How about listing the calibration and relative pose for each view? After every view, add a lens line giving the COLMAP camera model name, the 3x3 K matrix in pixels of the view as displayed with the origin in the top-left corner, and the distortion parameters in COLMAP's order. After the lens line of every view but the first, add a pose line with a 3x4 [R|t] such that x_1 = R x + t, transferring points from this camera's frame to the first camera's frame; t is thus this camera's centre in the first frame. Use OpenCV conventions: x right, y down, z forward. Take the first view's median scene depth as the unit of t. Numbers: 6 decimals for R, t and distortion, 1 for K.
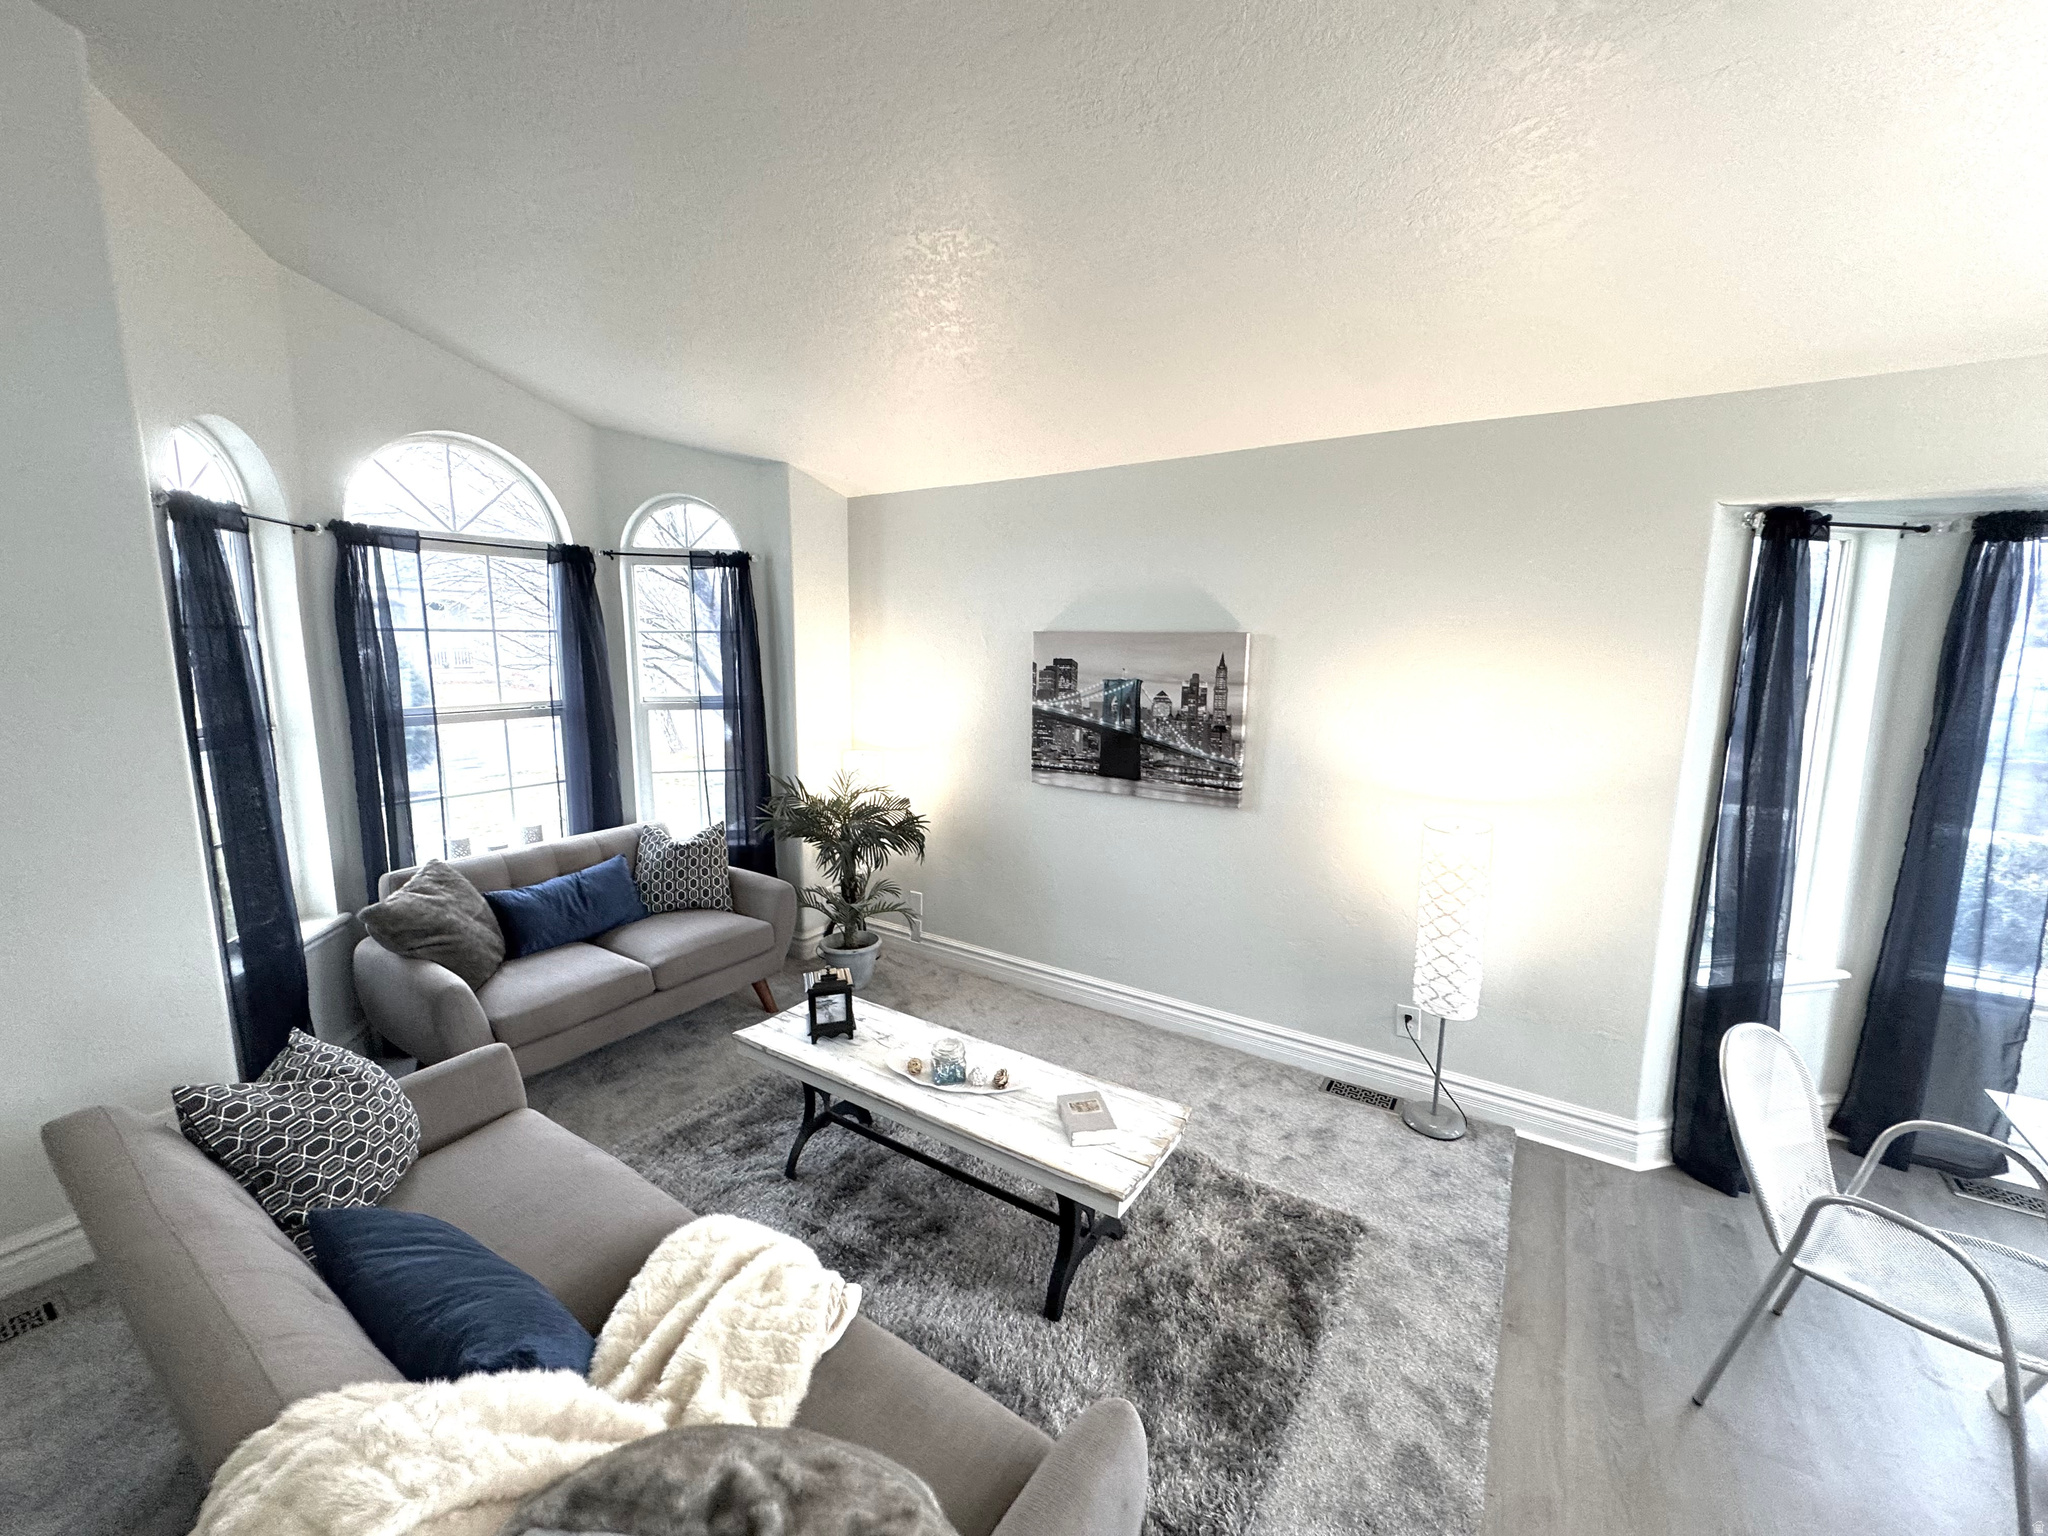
lens RADIAL K [[816.5, 0, 1020.5], [0, 816.5, 765.4], [0, 0, 1]] dist [-0.016046, -0.000006]
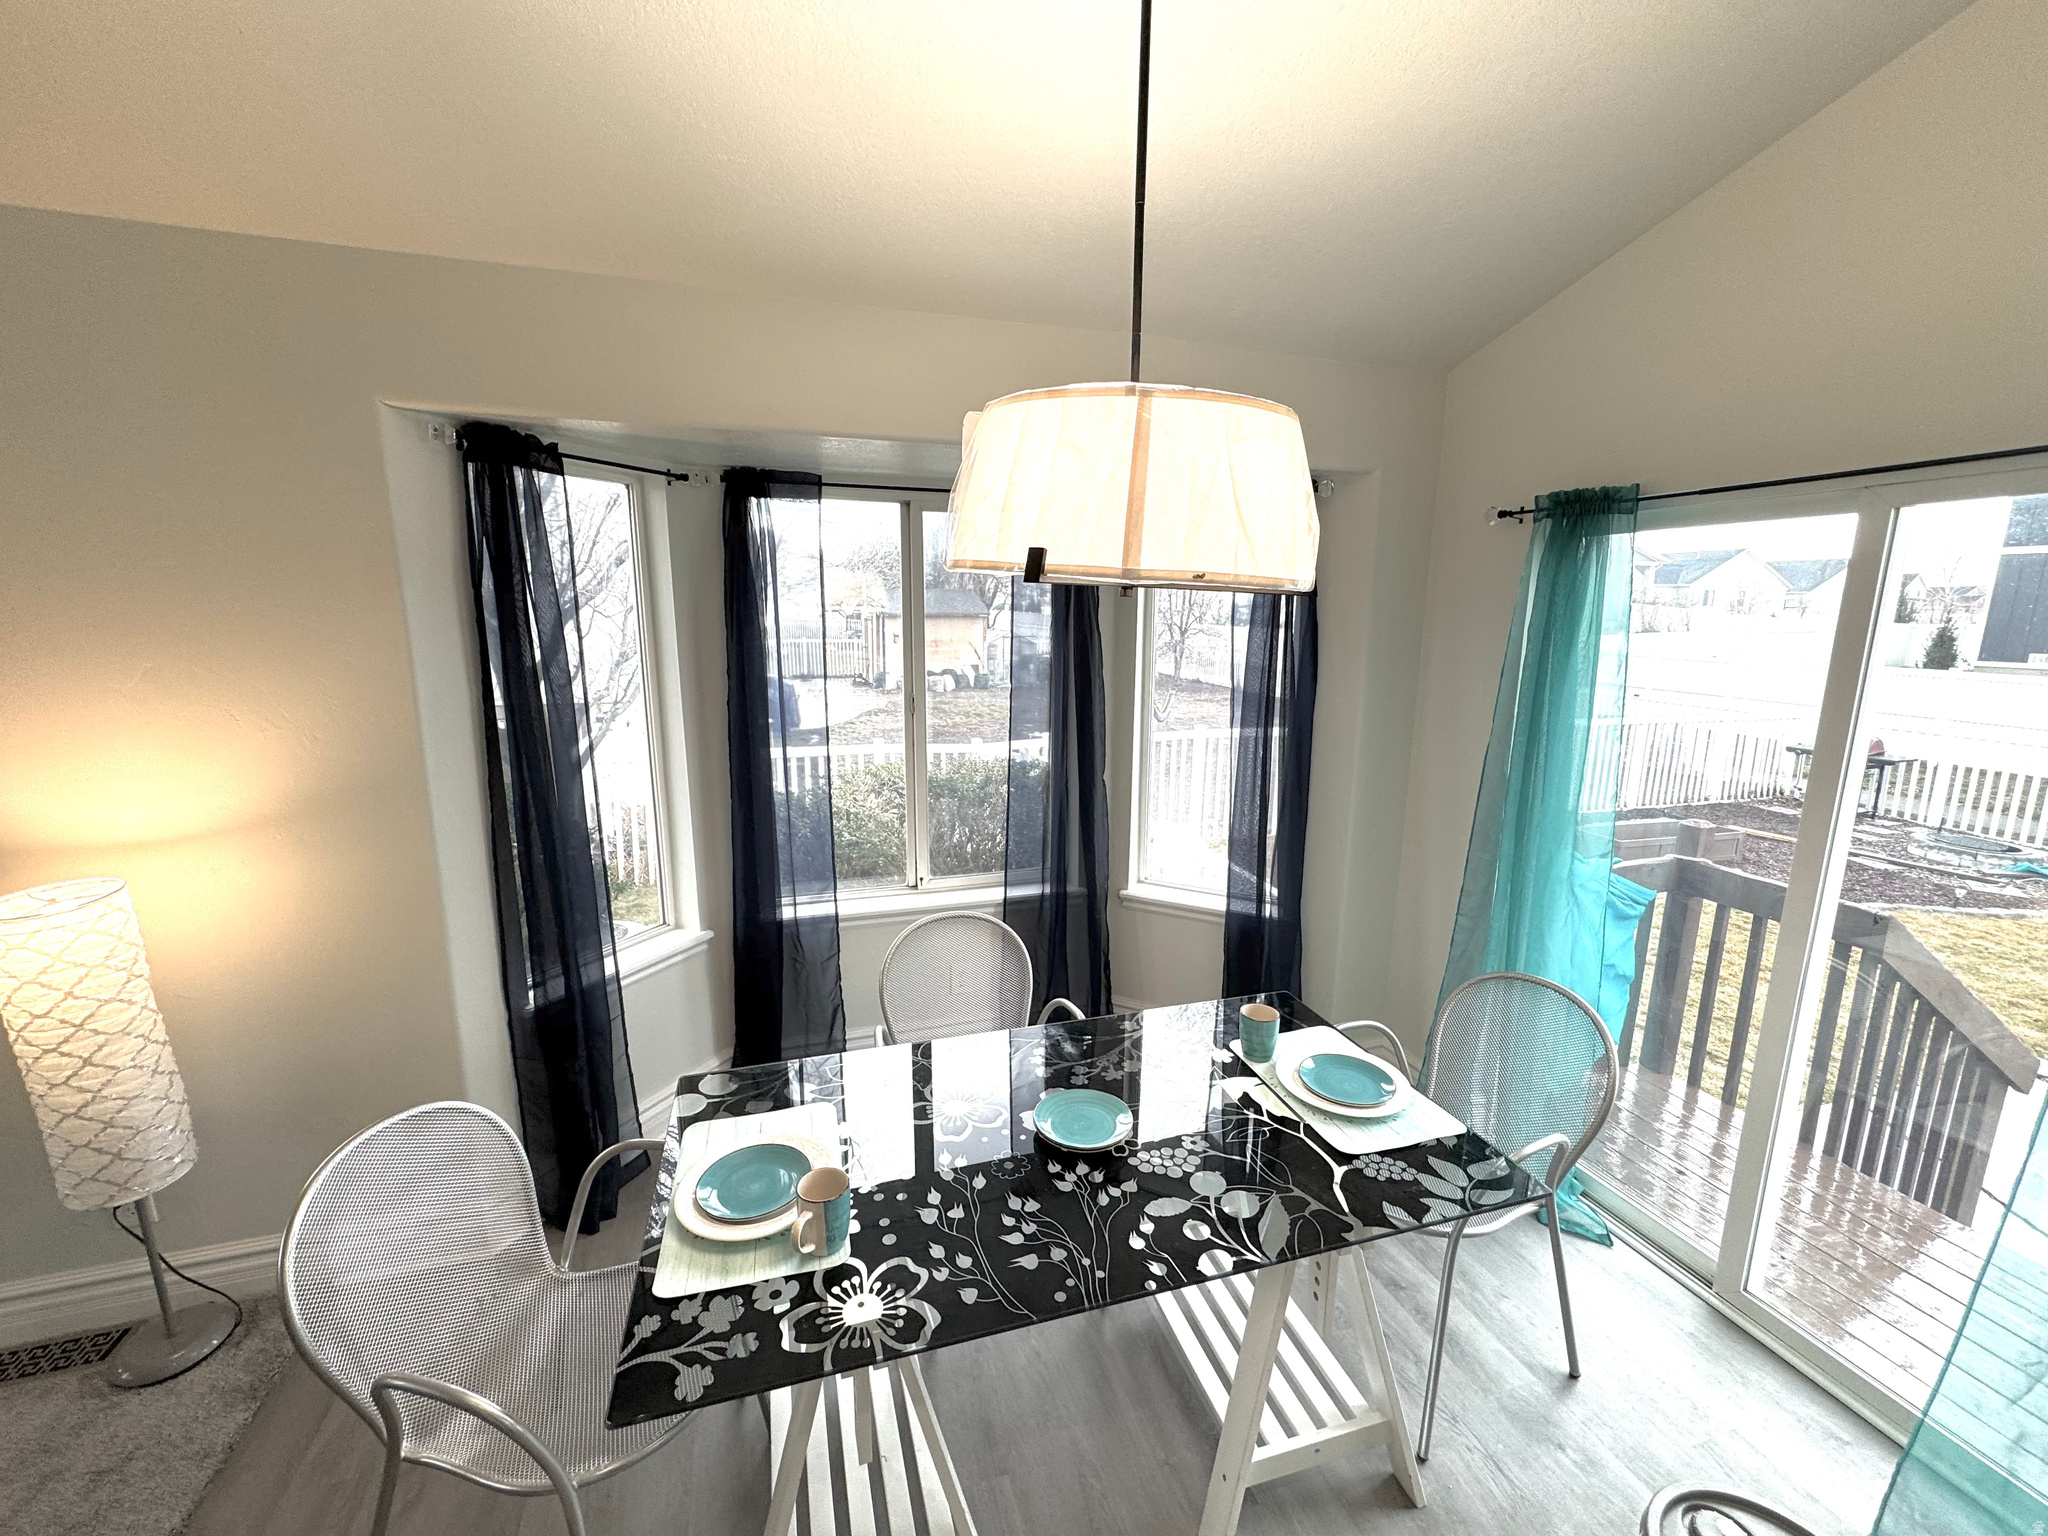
lens RADIAL K [[816.5, 0, 1020.5], [0, 816.5, 765.4], [0, 0, 1]] dist [-0.016046, -0.000006]
pose [[0.586319, -0.154612, 0.795189, 0.553740], [0.123861, 0.987185, 0.100616, 0.002623], [-0.800555, 0.039500, 0.597956, 0.095902]]
